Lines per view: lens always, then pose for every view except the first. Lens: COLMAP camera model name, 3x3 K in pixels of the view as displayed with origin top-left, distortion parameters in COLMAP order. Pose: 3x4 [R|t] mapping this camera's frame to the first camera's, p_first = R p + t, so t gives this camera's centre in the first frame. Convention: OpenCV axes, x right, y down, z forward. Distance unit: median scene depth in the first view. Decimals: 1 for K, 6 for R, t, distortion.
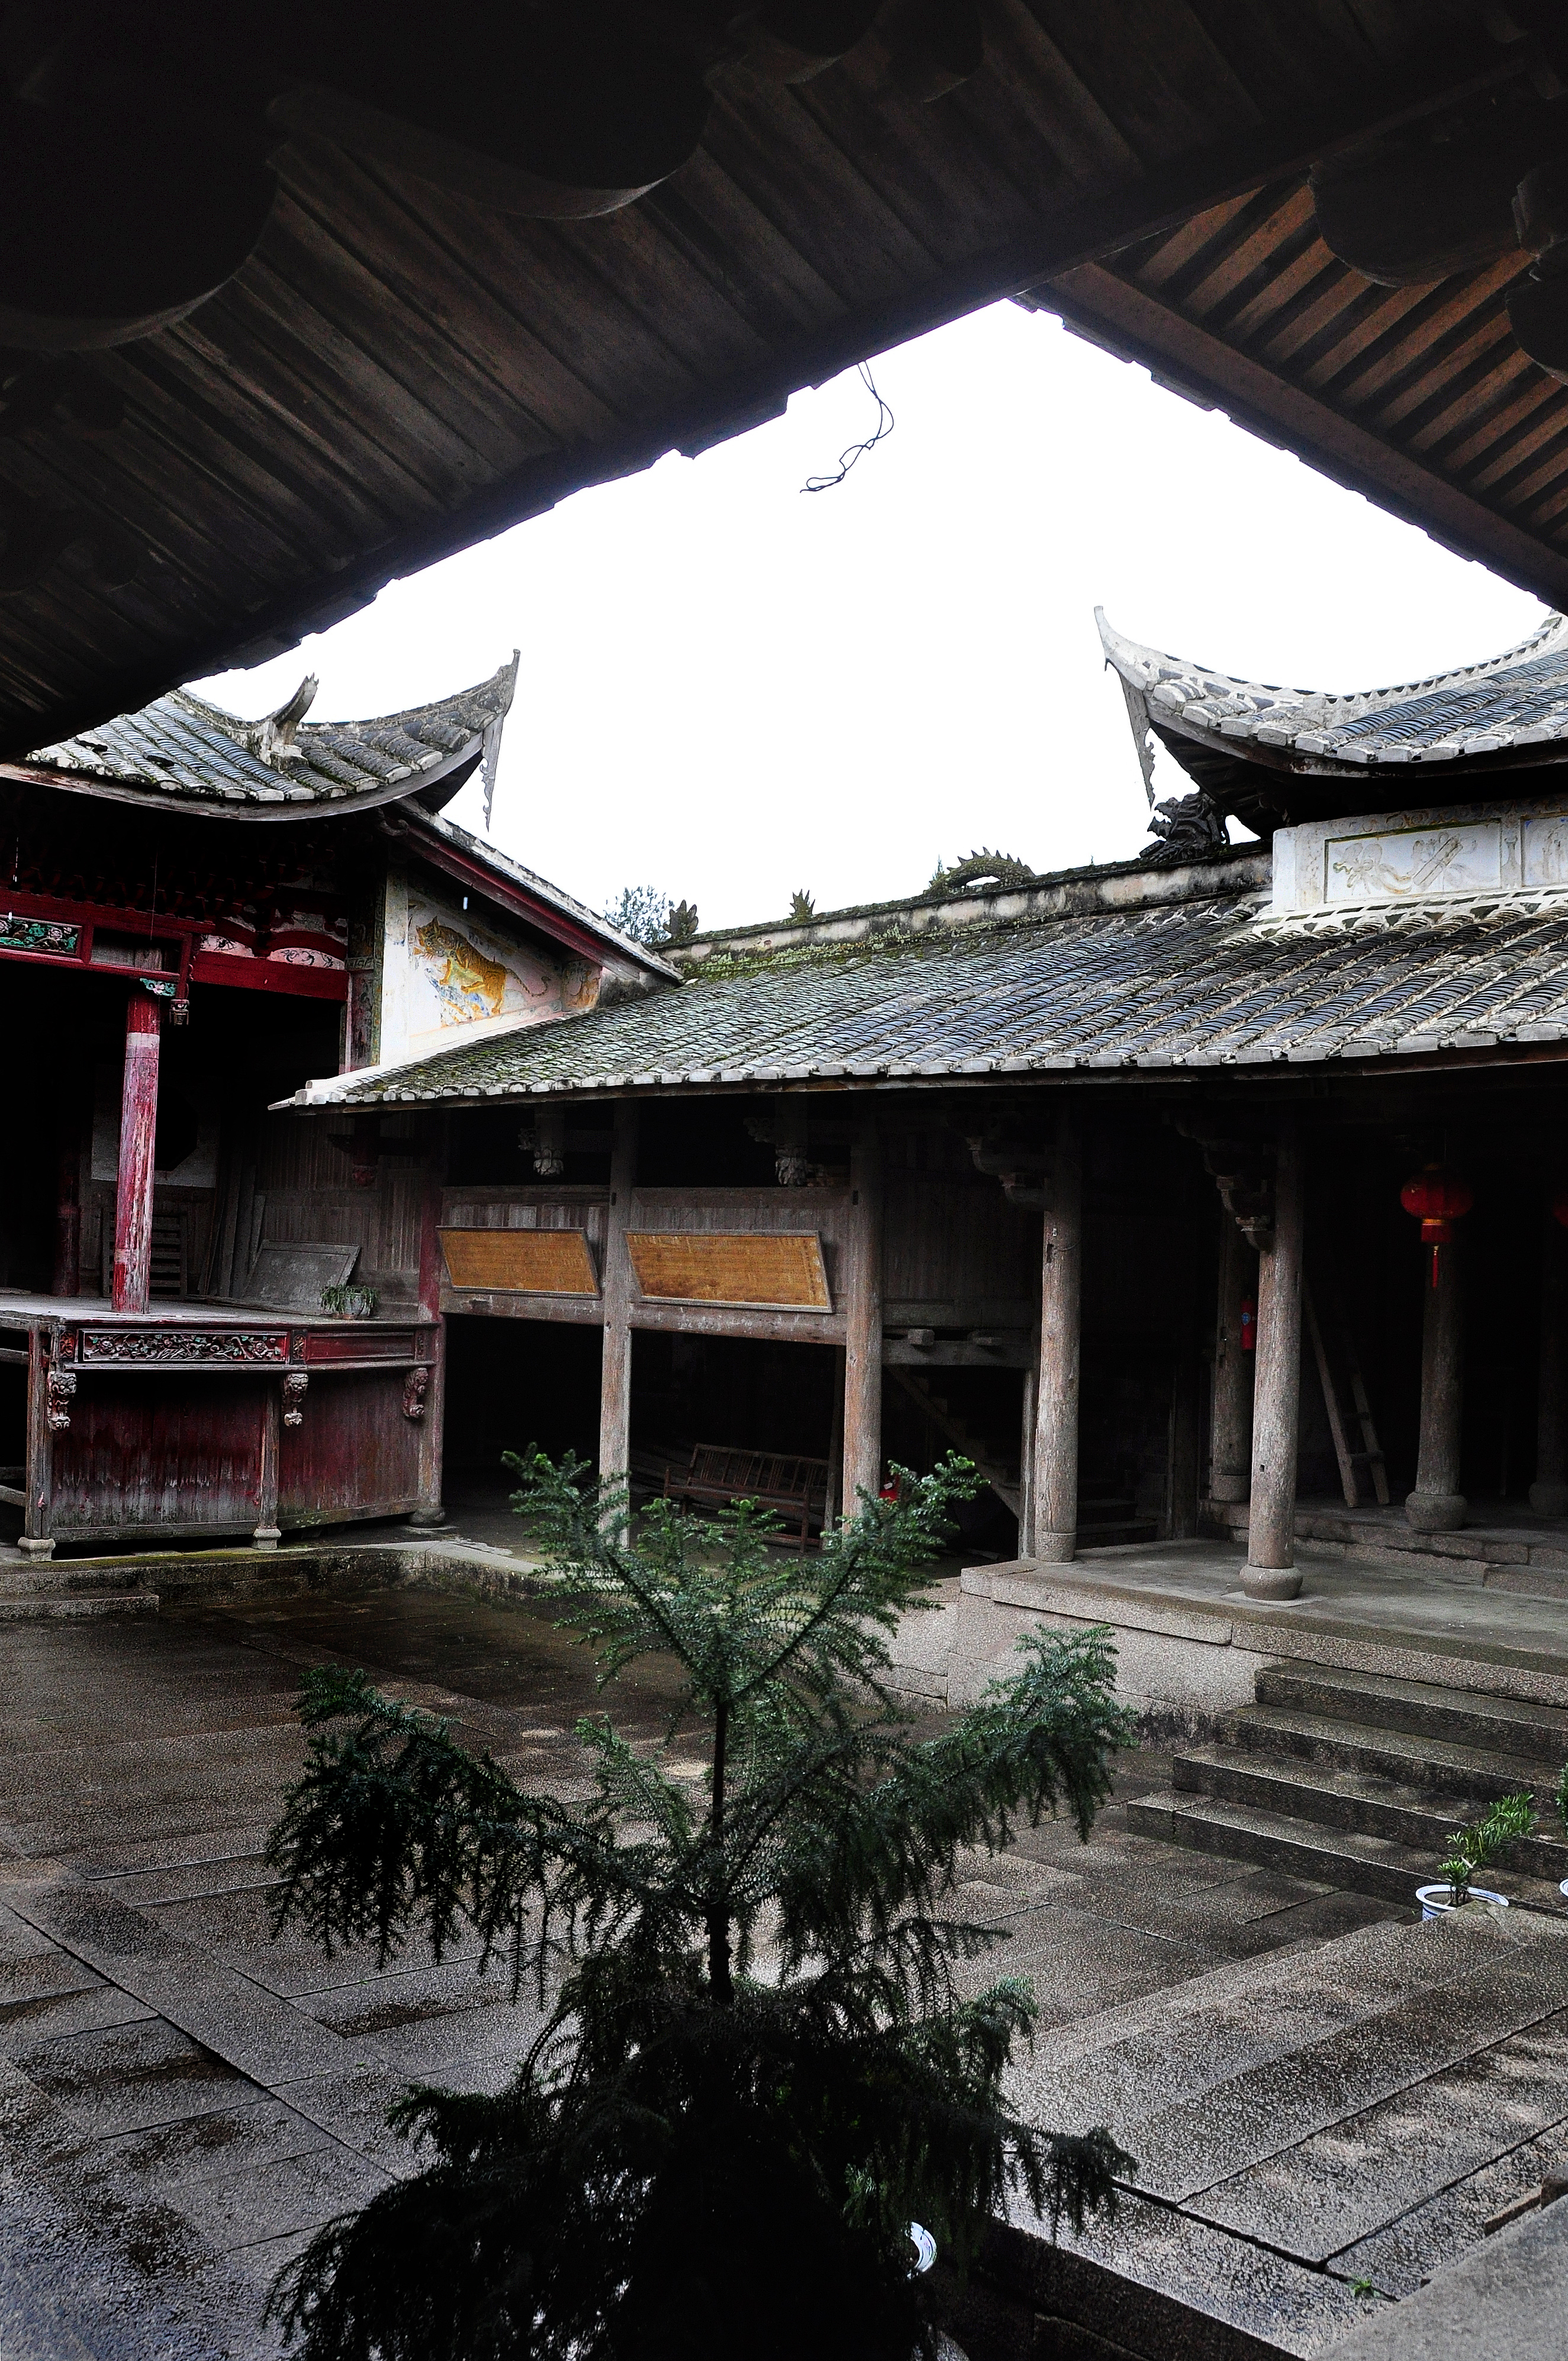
lens RADIAL K [[1932.1, 0, 784.0], [0, 1932.1, 1180.5], [0, 0, 1]] dist [-0.150202, 0.089085]
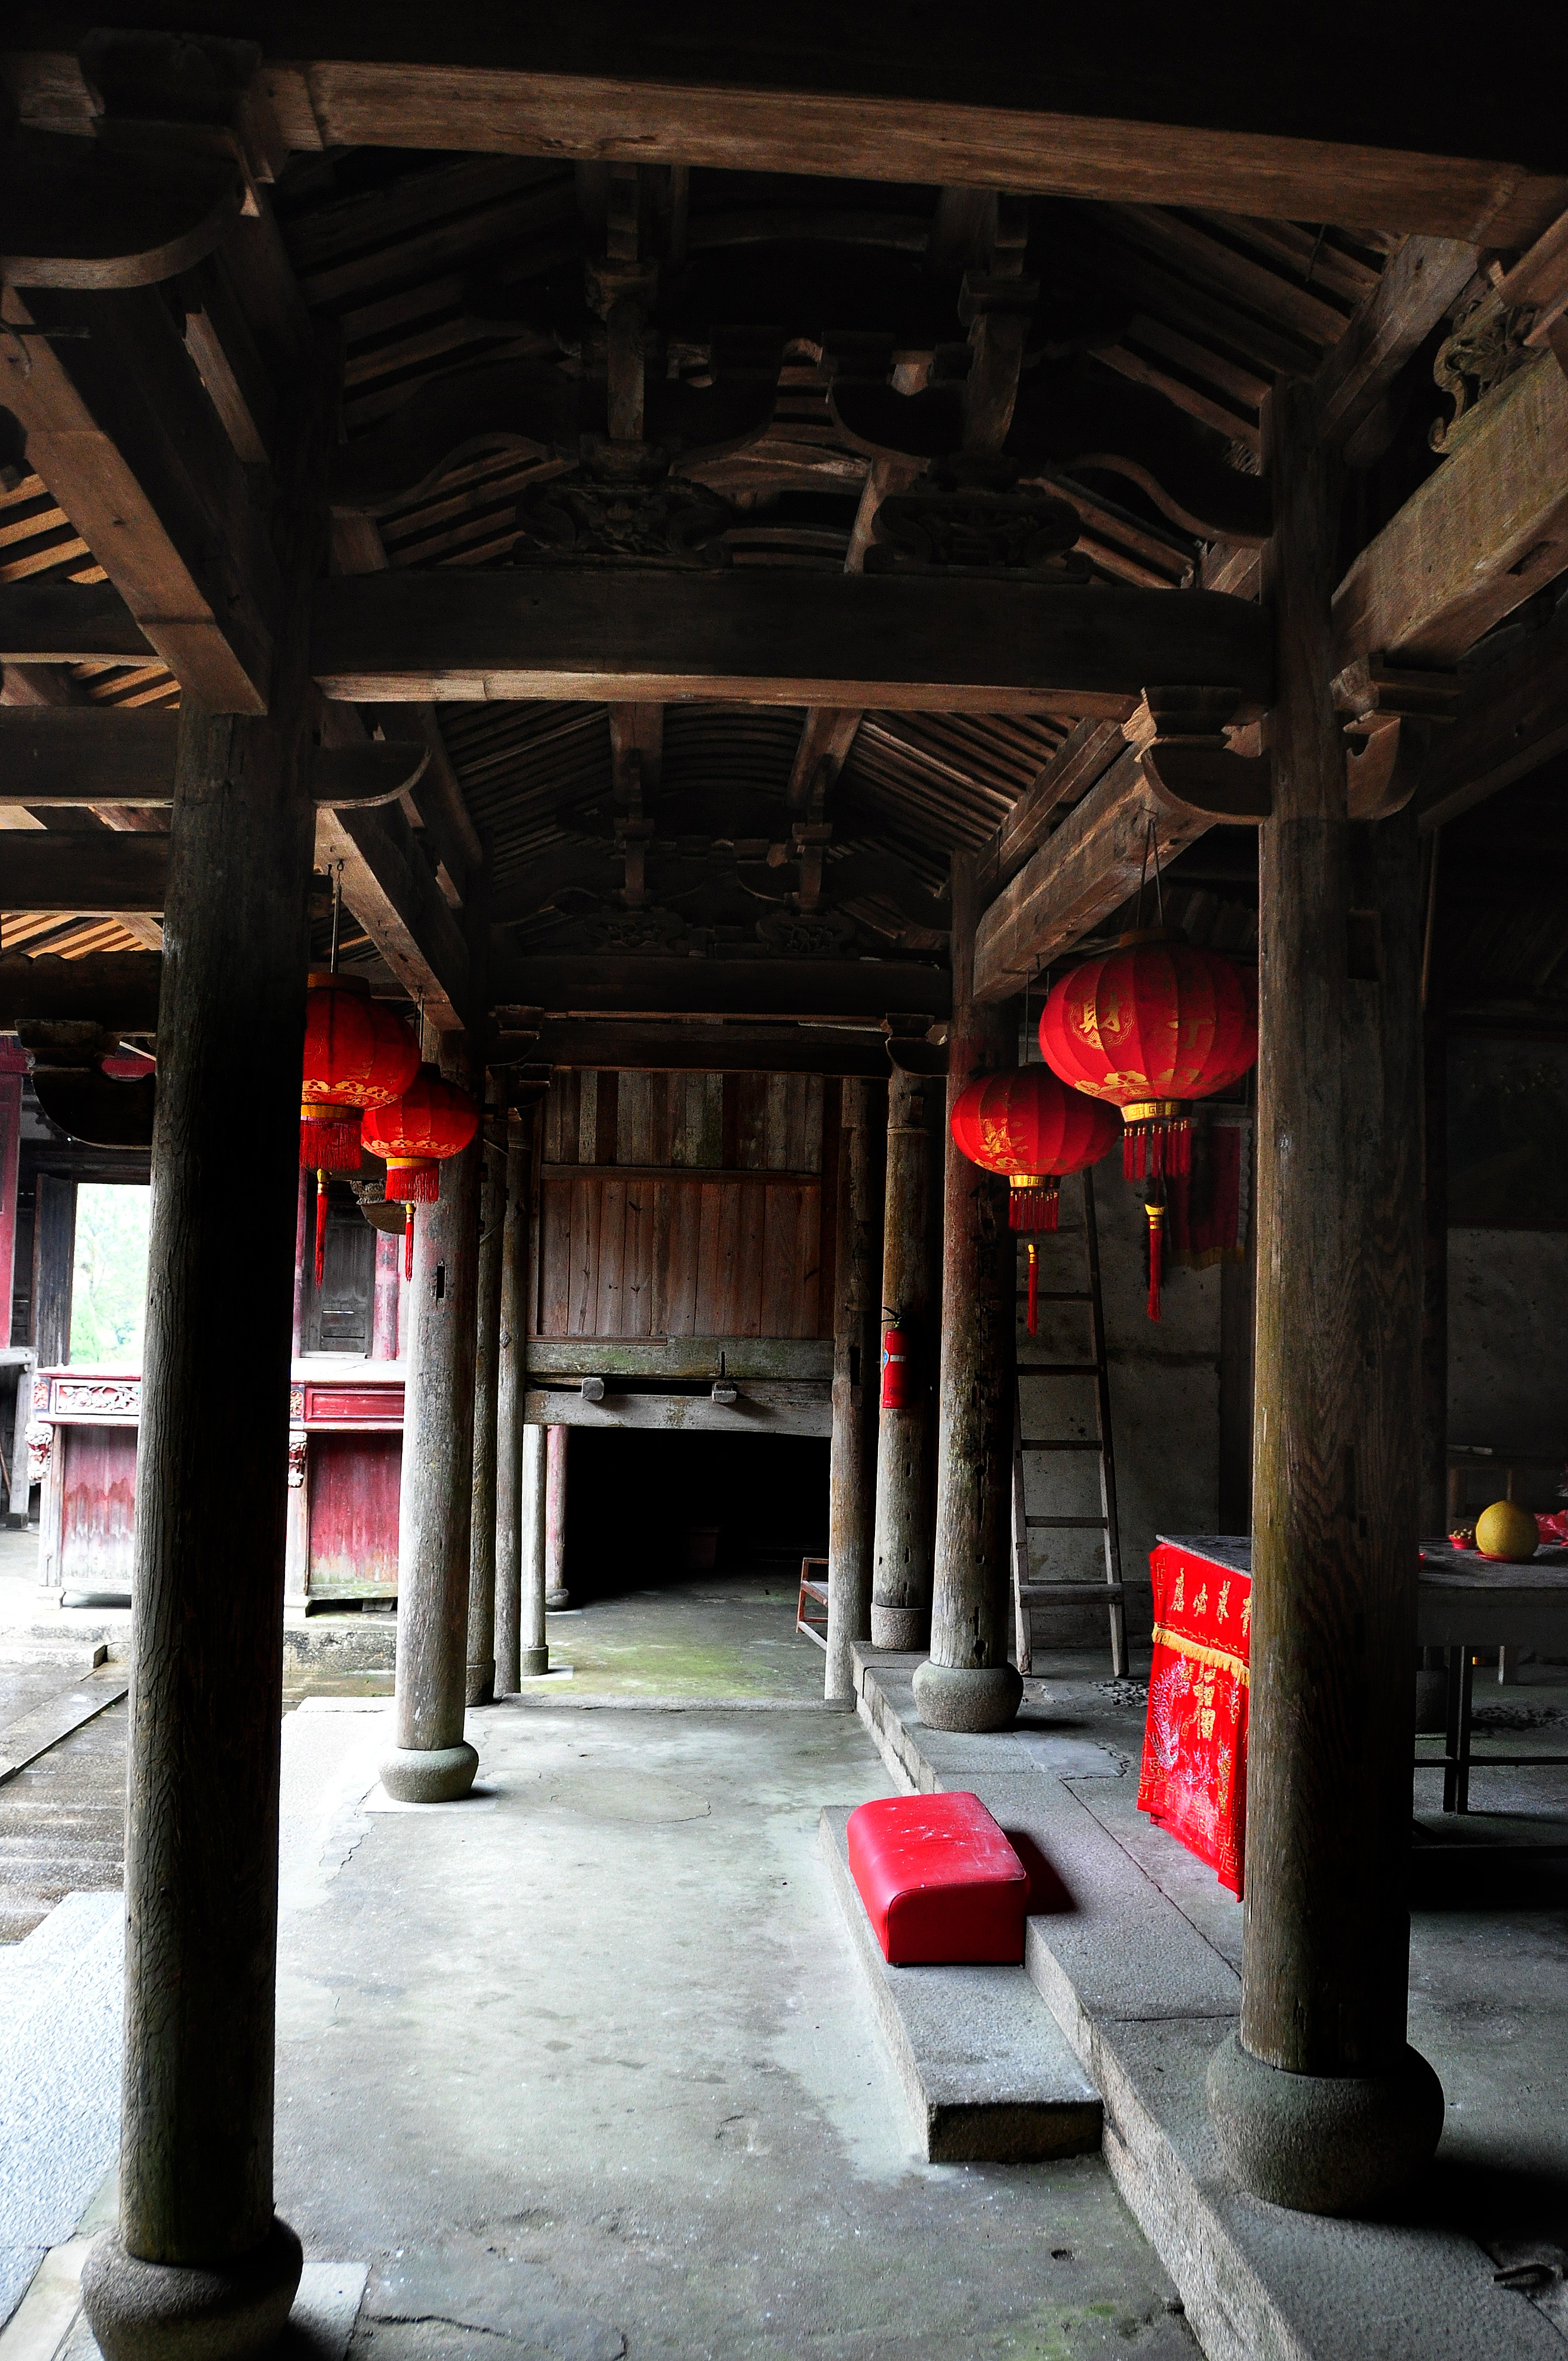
lens RADIAL K [[1932.3, 0, 784.0], [0, 1932.3, 1180.5], [0, 0, 1]] dist [-0.150202, 0.089085]
pose [[0.785600, -0.066406, -0.615161, 0.525544], [0.037036, 0.997488, -0.060379, 0.043275], [0.617625, 0.024651, 0.786086, 0.407008]]
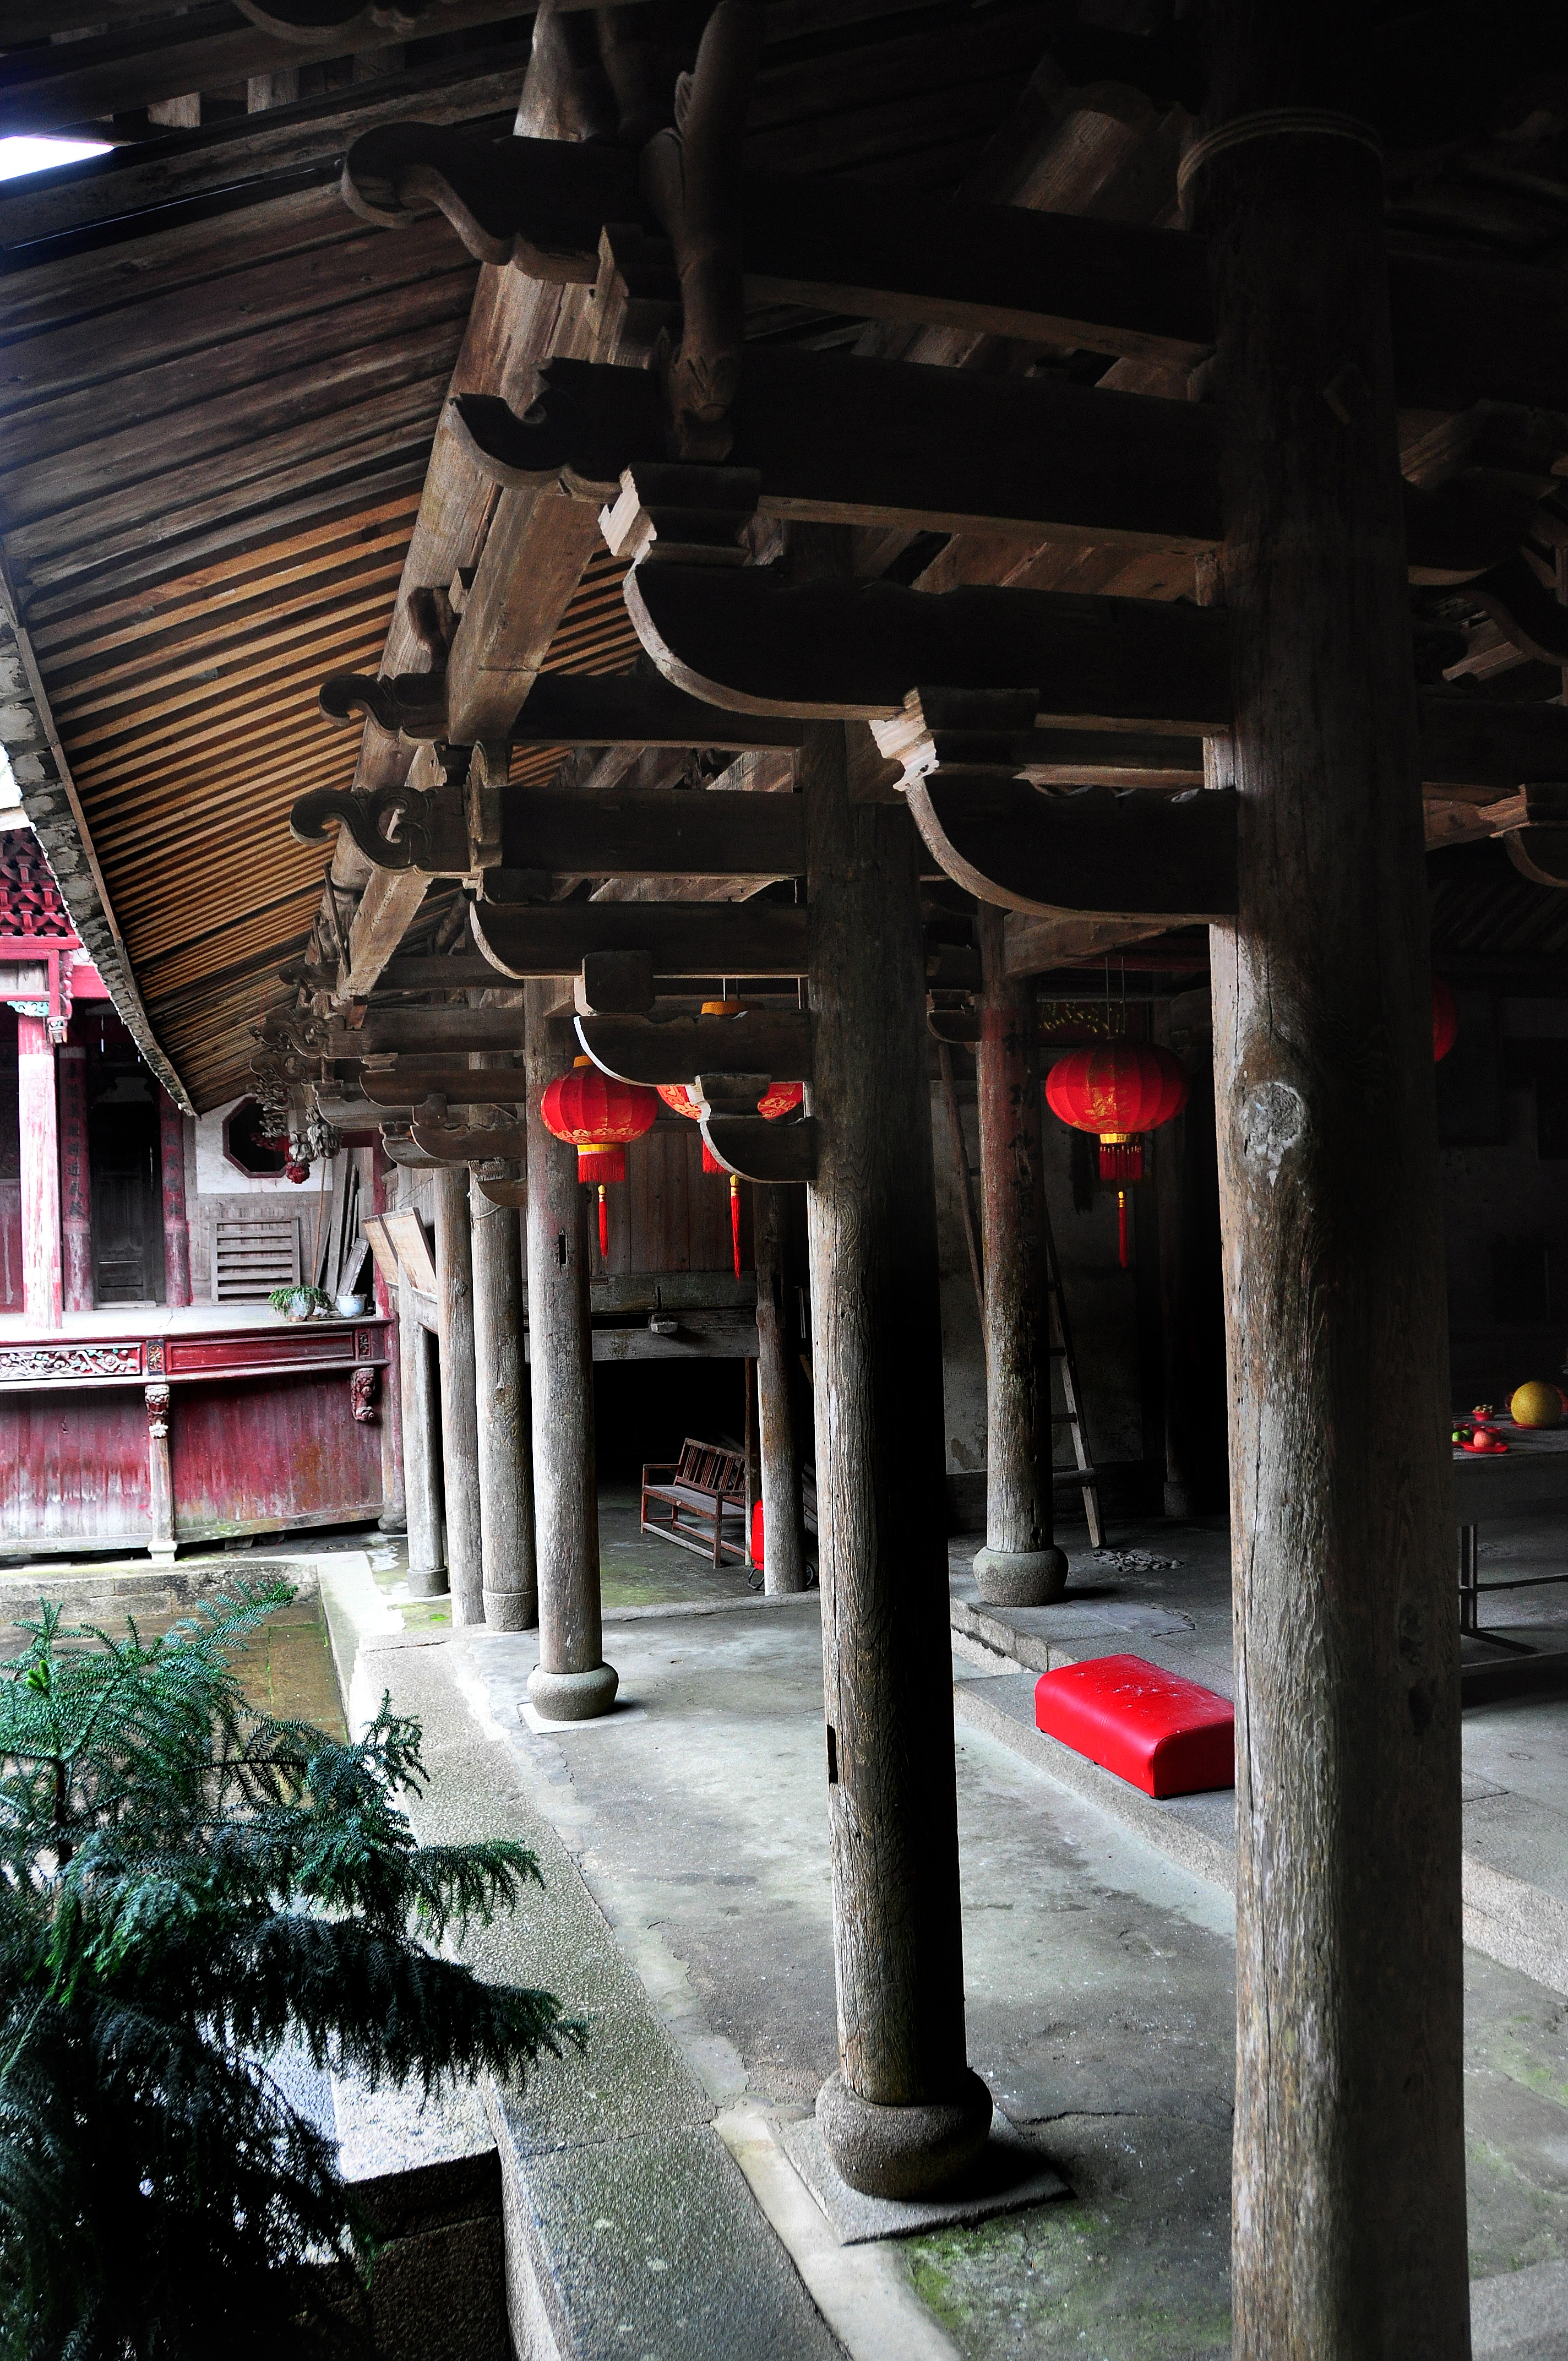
lens RADIAL K [[1827.7, 0, 787.3], [0, 1827.7, 1230.1], [0, 0, 1]] dist [-0.125297, 0.009116]
pose [[0.897587, -0.067344, -0.435664, 0.441740], [0.089166, 0.995570, 0.029814, 0.023734], [0.431726, -0.065607, 0.899616, 0.319903]]
